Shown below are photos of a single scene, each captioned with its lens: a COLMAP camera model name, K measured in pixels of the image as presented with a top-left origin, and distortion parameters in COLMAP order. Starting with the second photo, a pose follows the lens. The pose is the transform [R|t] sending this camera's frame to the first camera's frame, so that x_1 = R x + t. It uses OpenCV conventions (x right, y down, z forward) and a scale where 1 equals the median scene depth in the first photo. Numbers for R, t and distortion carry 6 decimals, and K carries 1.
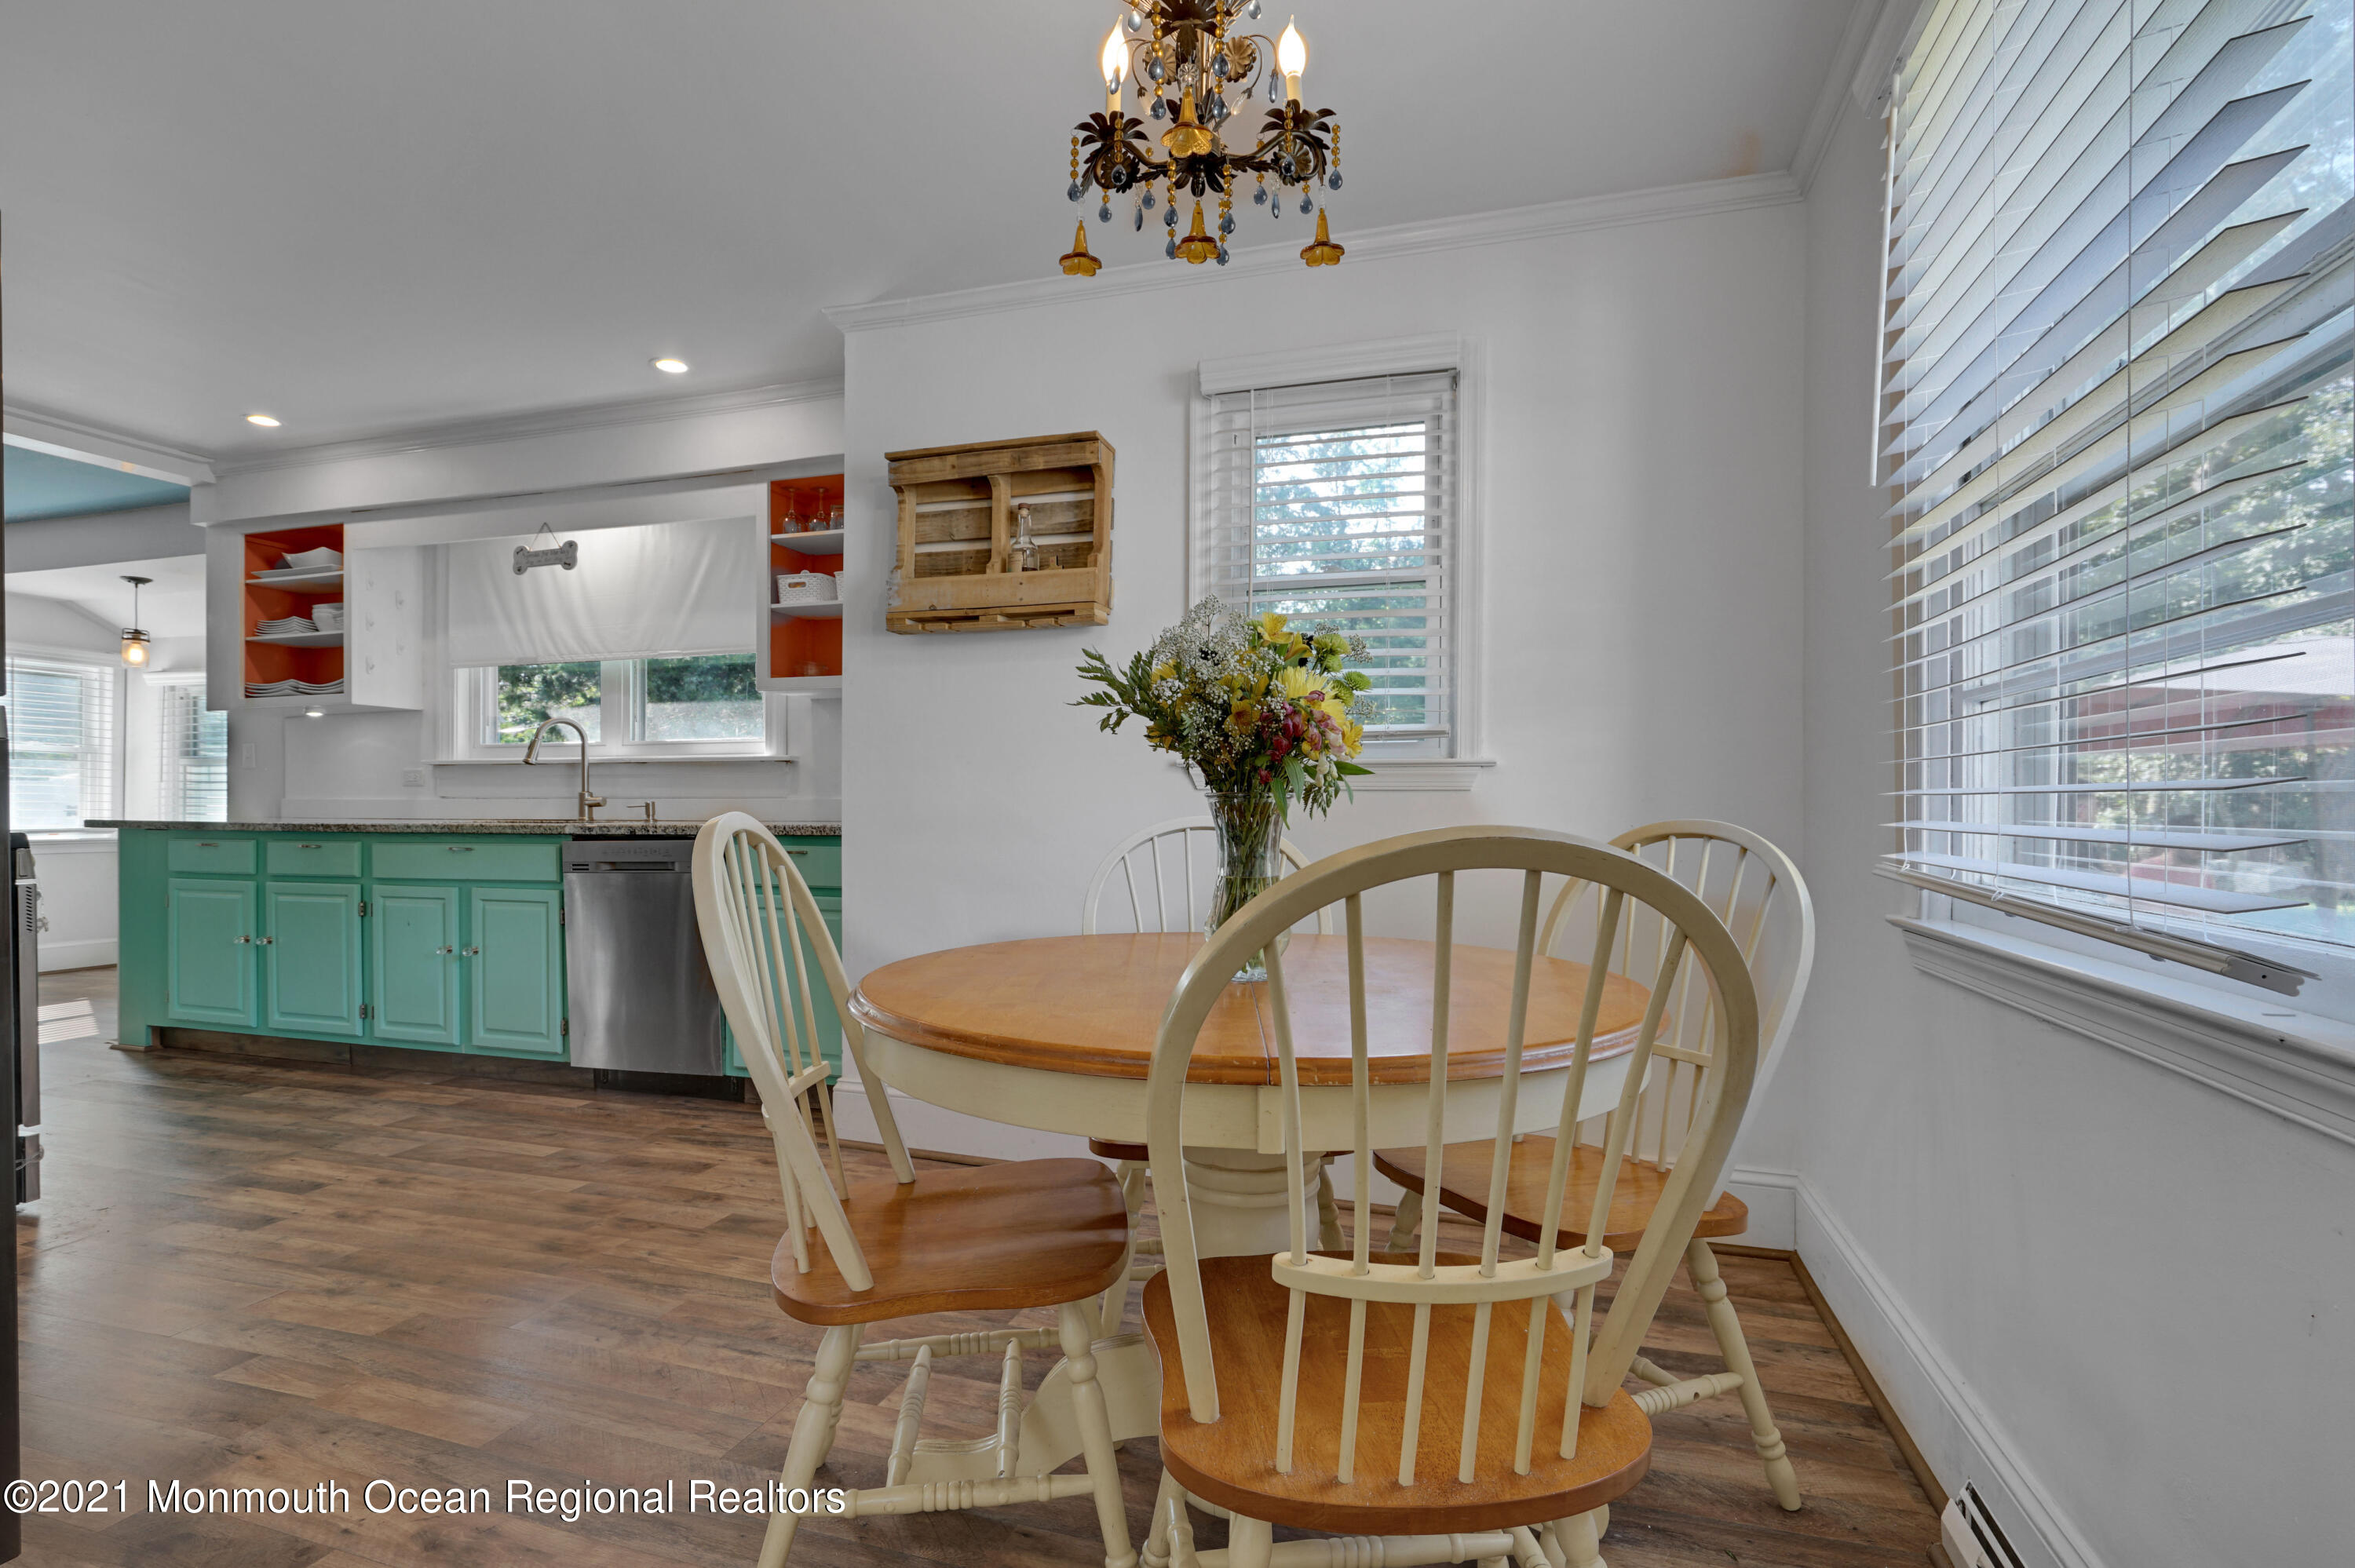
lens RADIAL K [[1095.7, 0, 1163.0], [0, 1095.7, 794.1], [0, 0, 1]] dist [-0.006170, 0.003087]
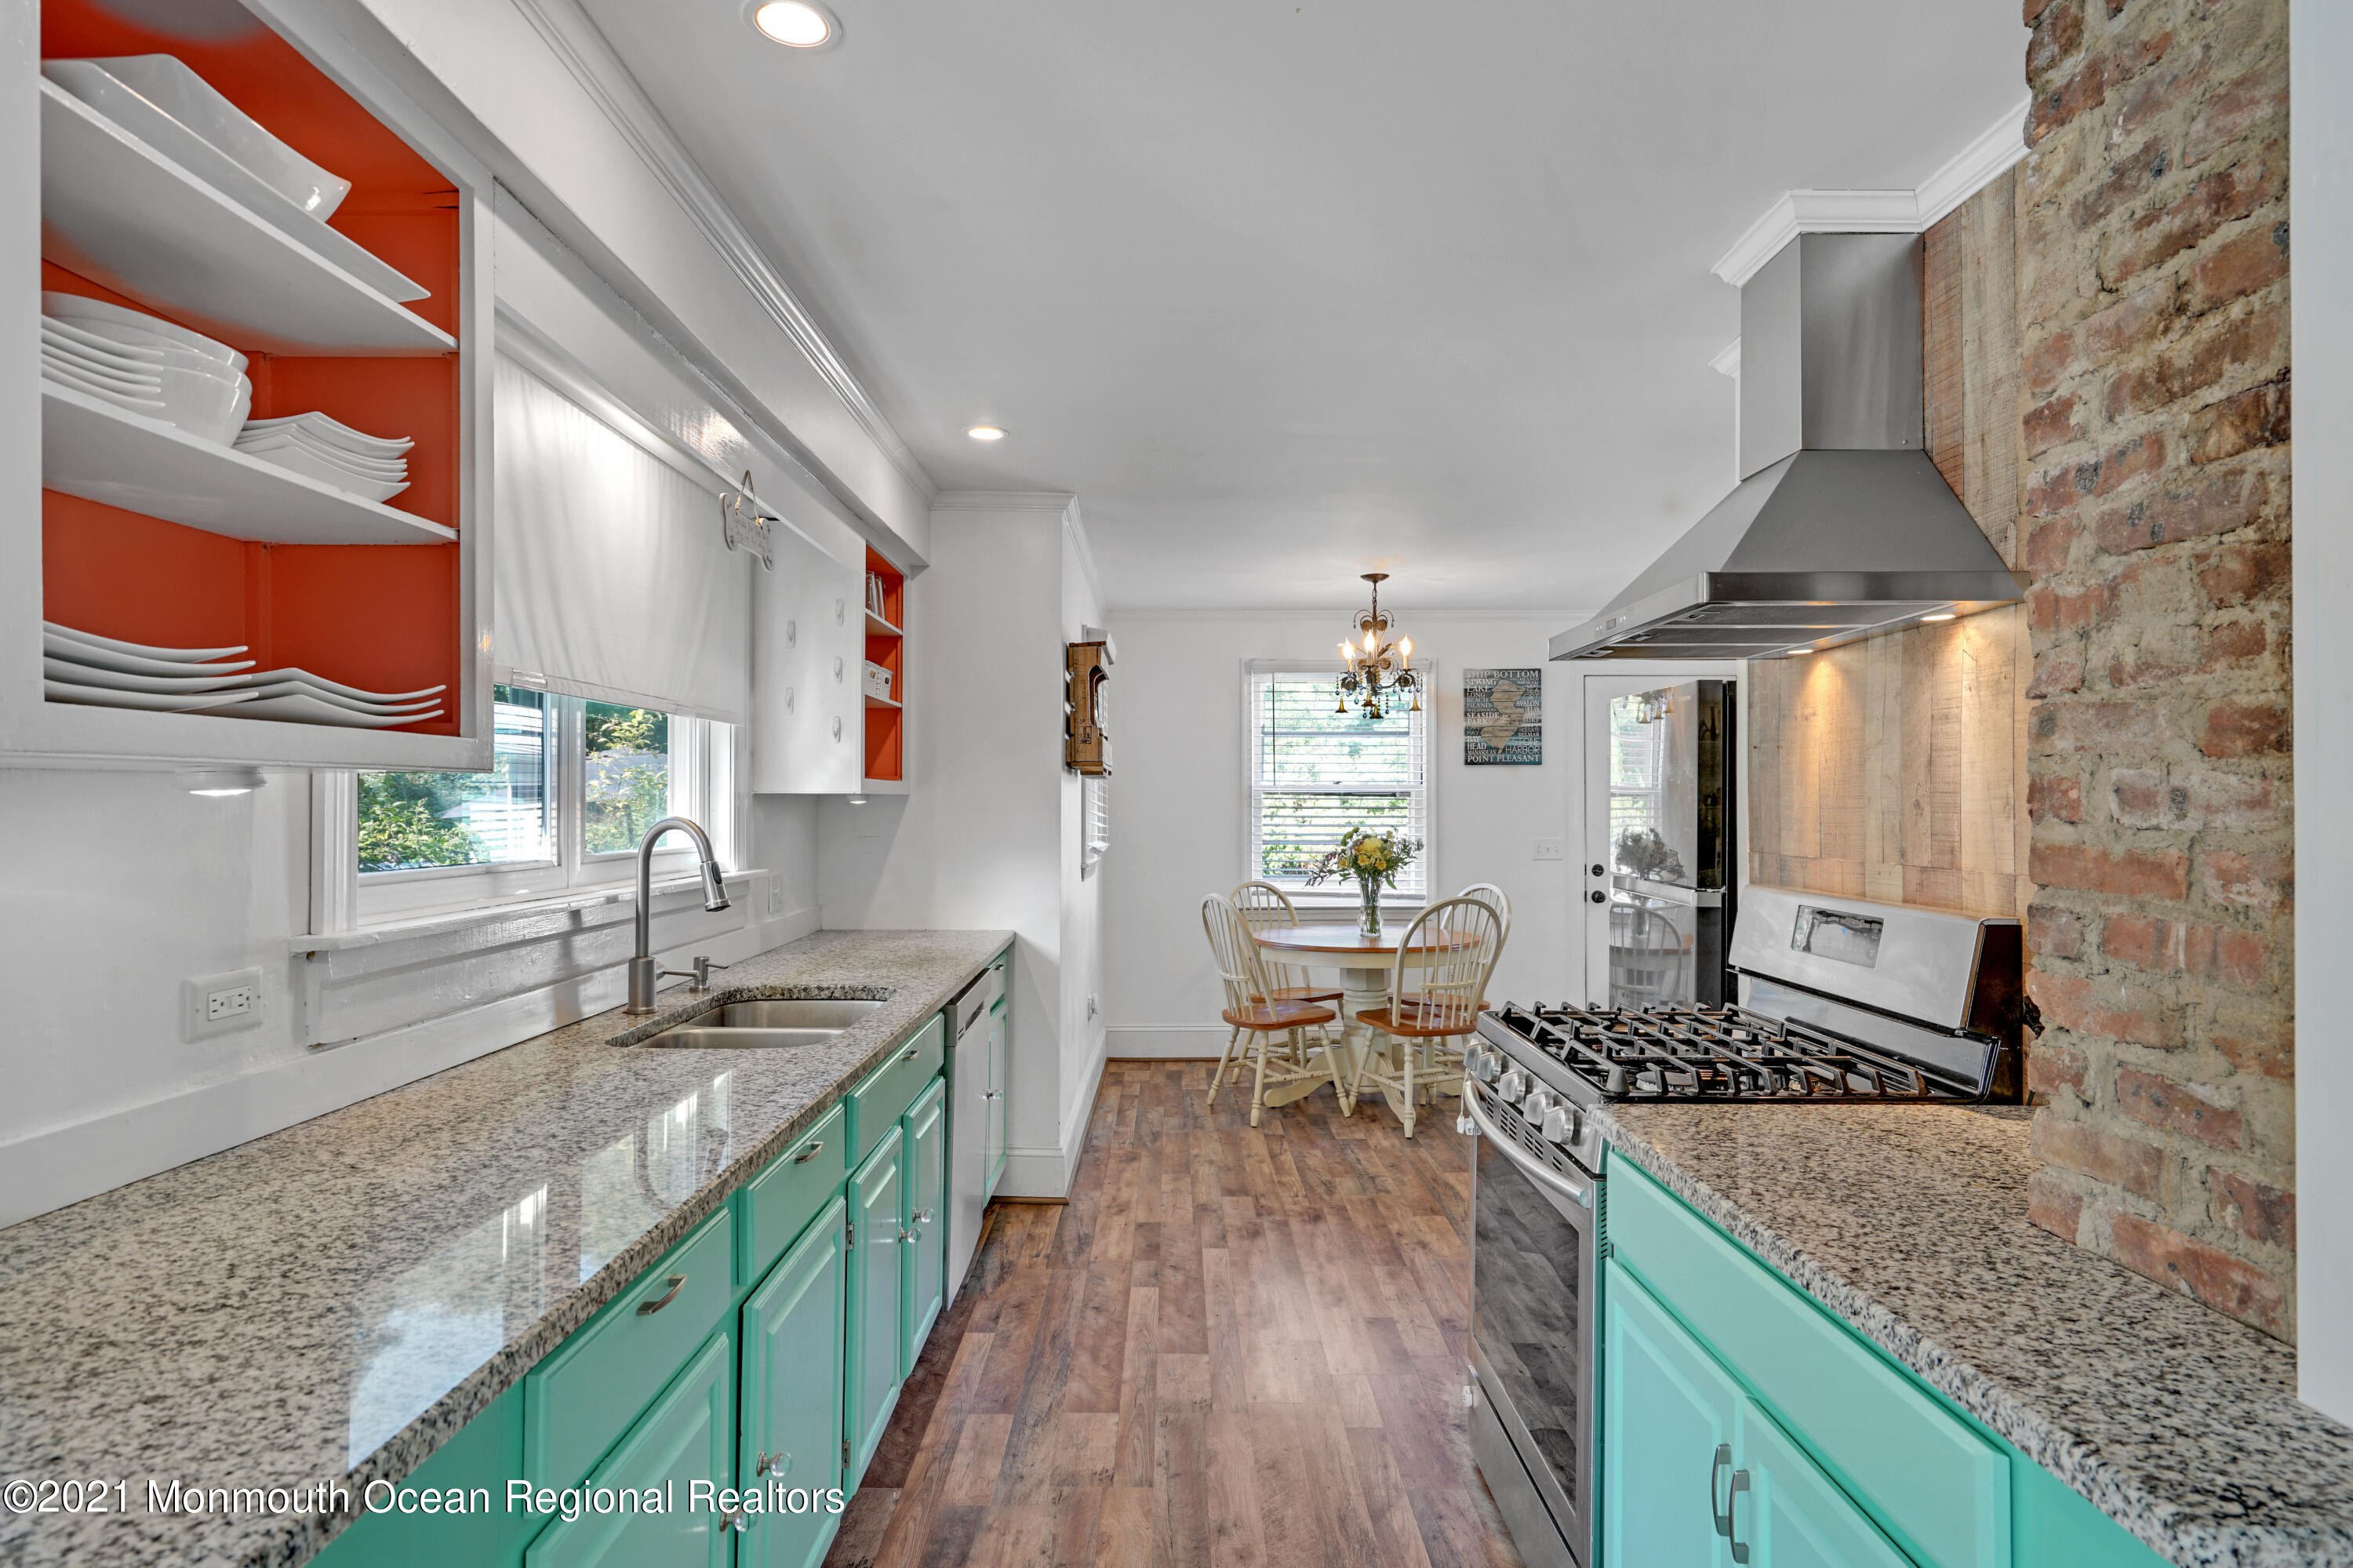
lens RADIAL K [[1256.9, 0, 1167.4], [0, 1256.9, 791.2], [0, 0, 1]] dist [0.000856, 0.002017]
pose [[-0.294630, 0.010467, 0.955554, -1.177089], [-0.006558, 0.999894, -0.012974, -0.075359], [-0.955589, -0.010089, -0.294530, 0.940656]]
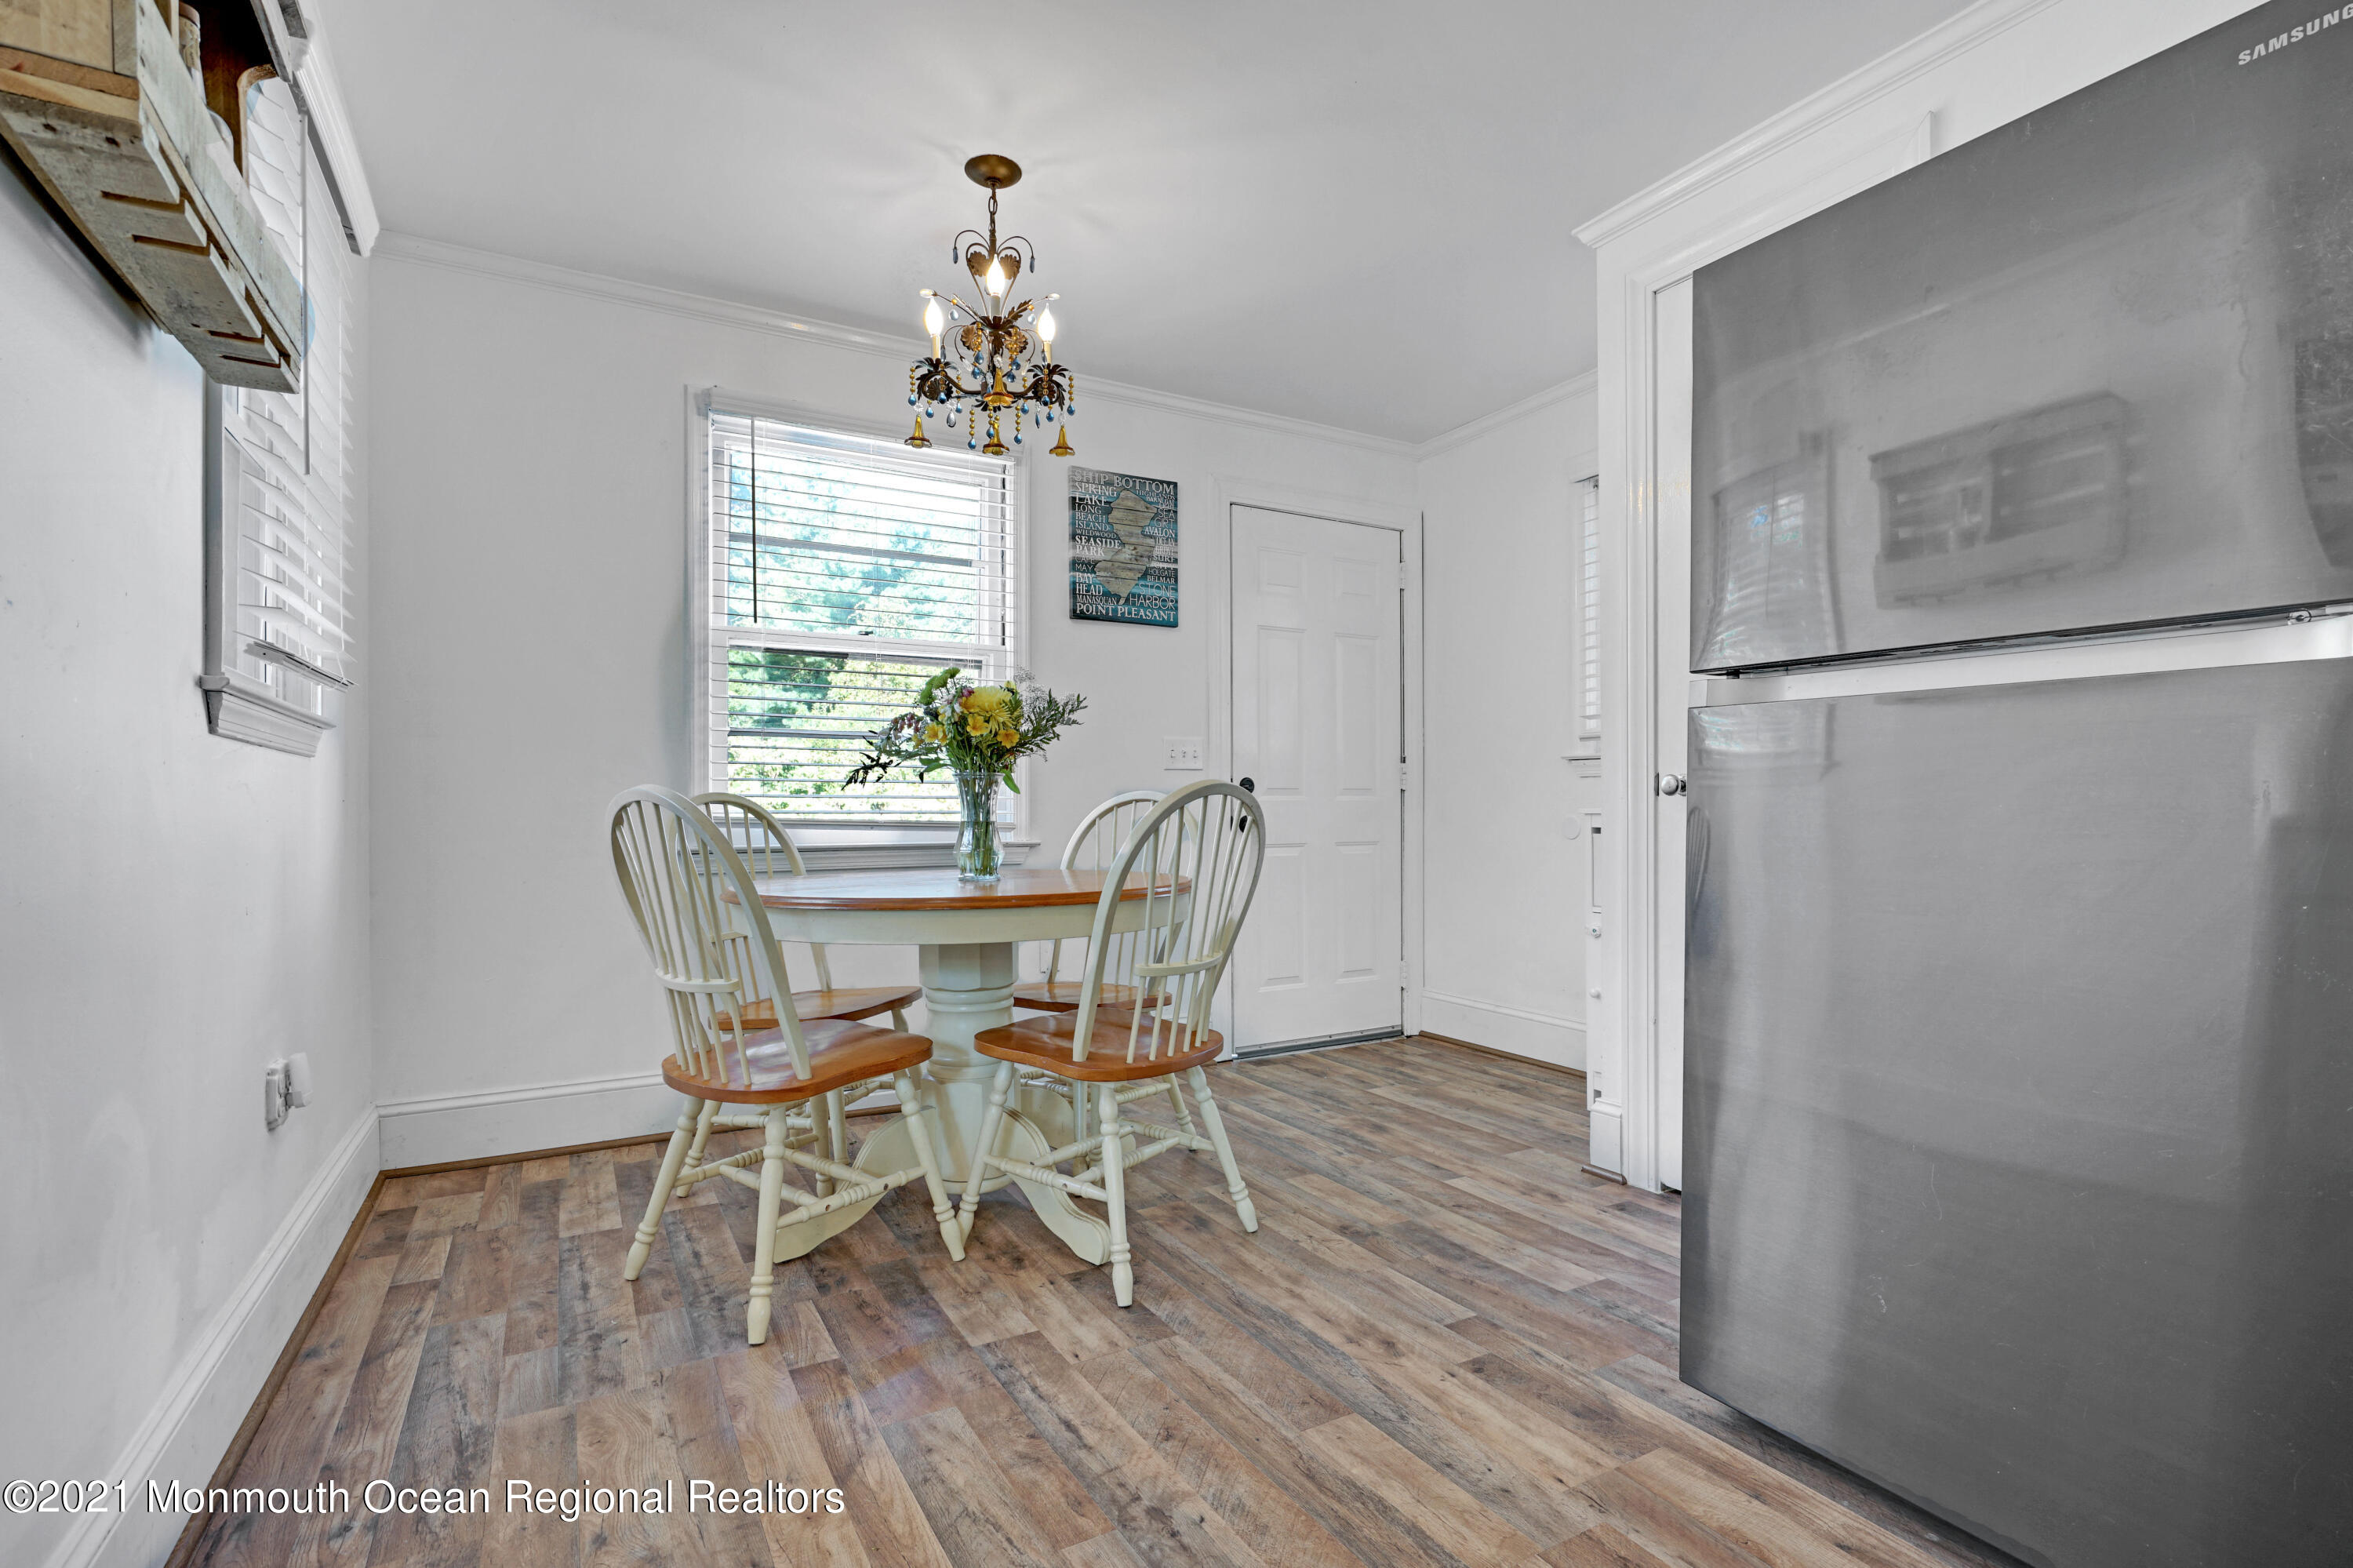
lens RADIAL K [[1095.0, 0, 1178.0], [0, 1095.0, 810.6], [0, 0, 1]] dist [-0.006170, 0.003087]
pose [[-0.730673, -0.001055, 0.682726, -0.454754], [-0.003708, 0.999990, -0.002423, 0.021553], [-0.682717, -0.004302, -0.730670, 0.703218]]
